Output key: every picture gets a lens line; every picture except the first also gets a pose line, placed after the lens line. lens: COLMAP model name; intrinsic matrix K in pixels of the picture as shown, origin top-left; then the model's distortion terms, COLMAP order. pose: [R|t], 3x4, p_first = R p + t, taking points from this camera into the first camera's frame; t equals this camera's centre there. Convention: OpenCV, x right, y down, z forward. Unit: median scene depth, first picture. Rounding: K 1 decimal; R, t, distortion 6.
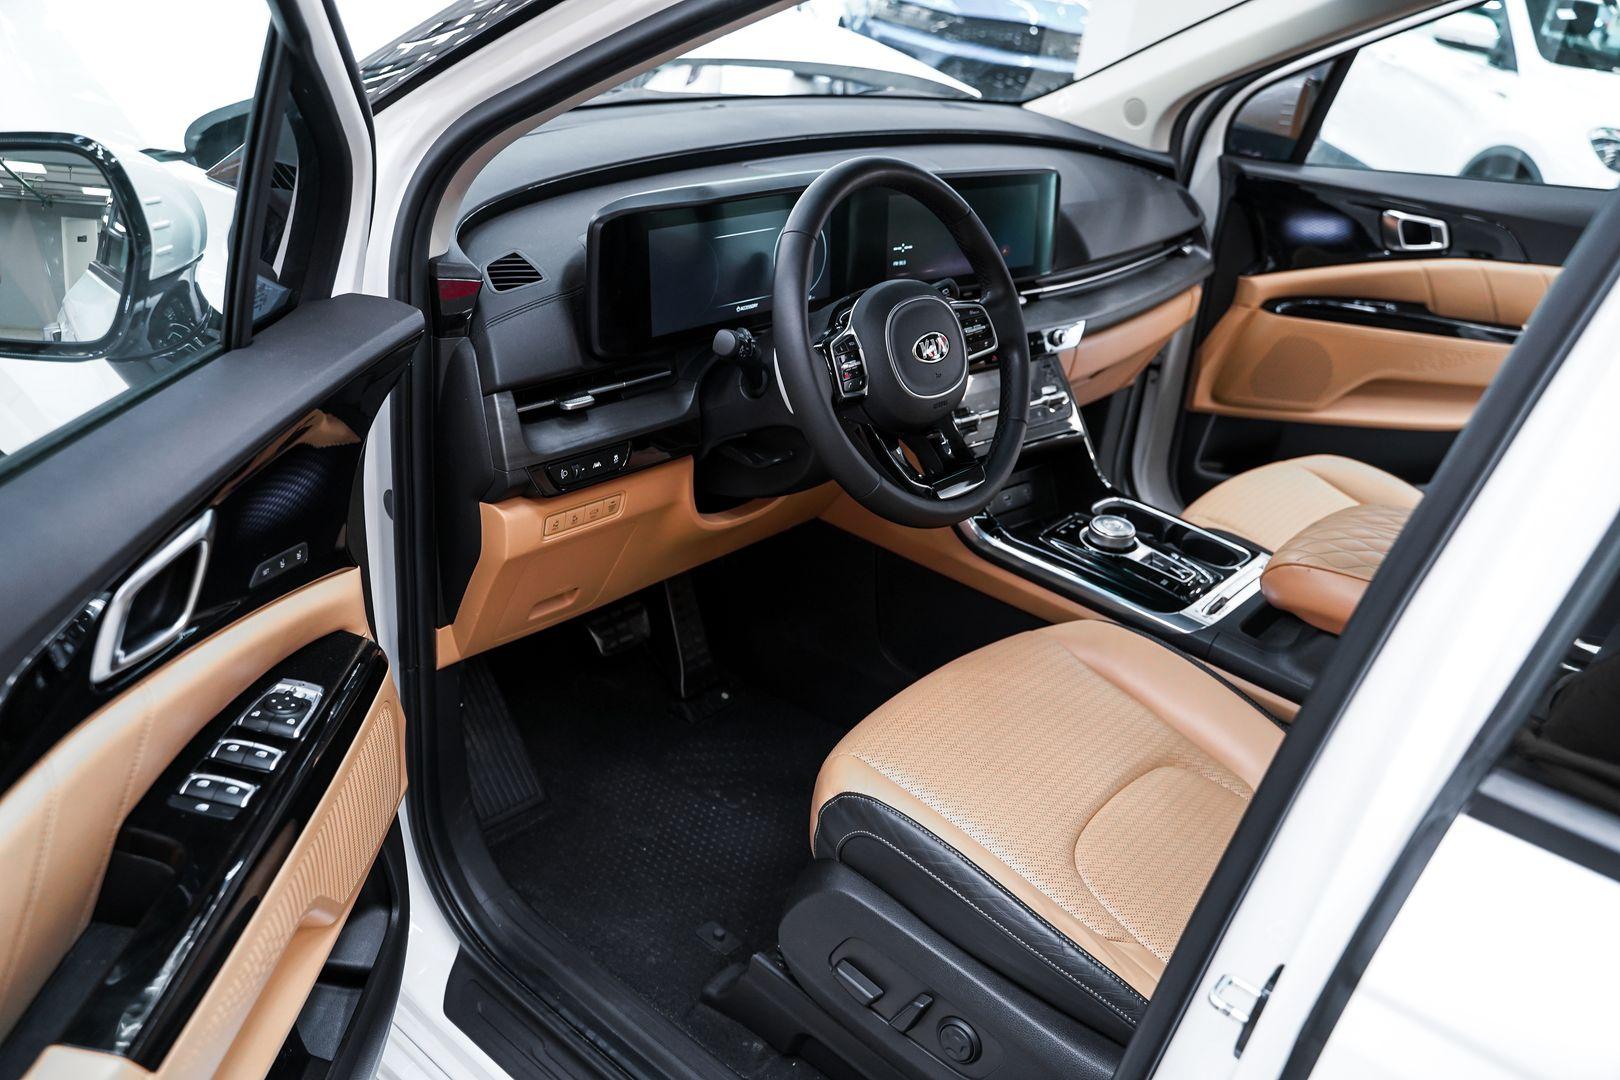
lens RADIAL K [[1228.7, 0, 811.7], [0, 1228.7, 536.6], [0, 0, 1]] dist [-0.096049, -0.002508]
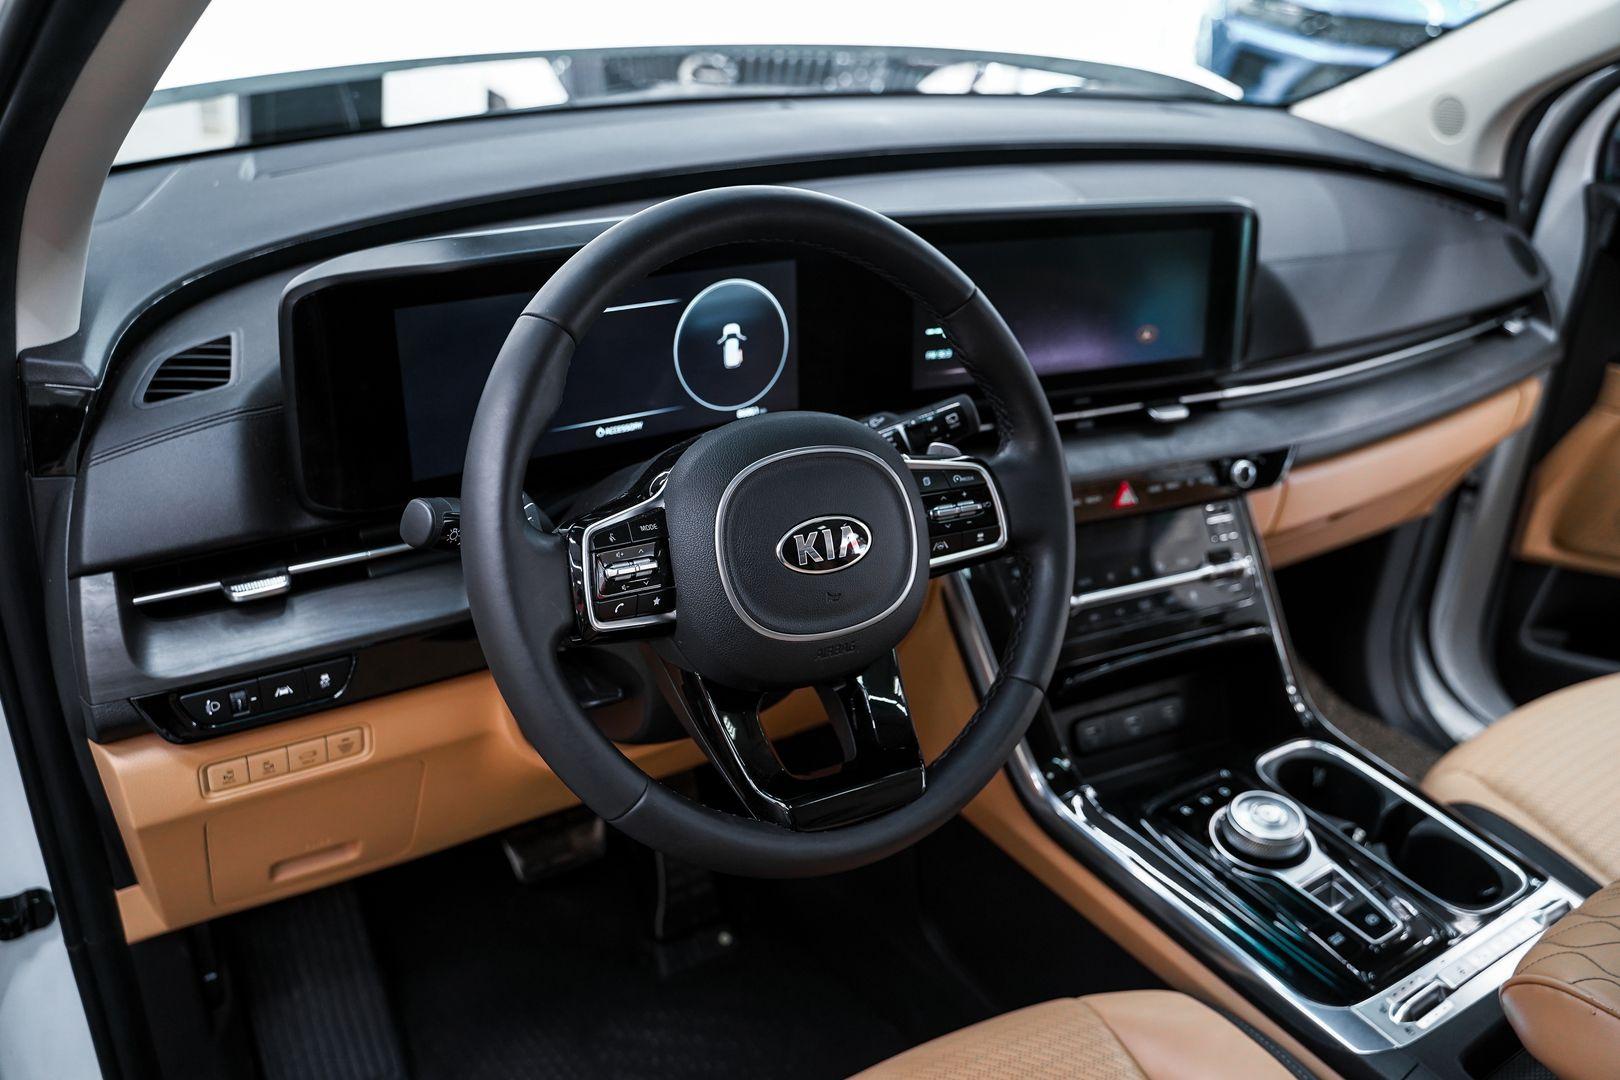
lens RADIAL K [[1313.2, 0, 804.7], [0, 1313.2, 550.7], [0, 0, 1]] dist [-0.099264, 0.049922]
pose [[0.963260, 0.079706, -0.256470, 0.154929], [-0.084457, 0.996399, -0.007545, -0.095721], [0.254945, 0.028929, 0.966523, 0.289899]]
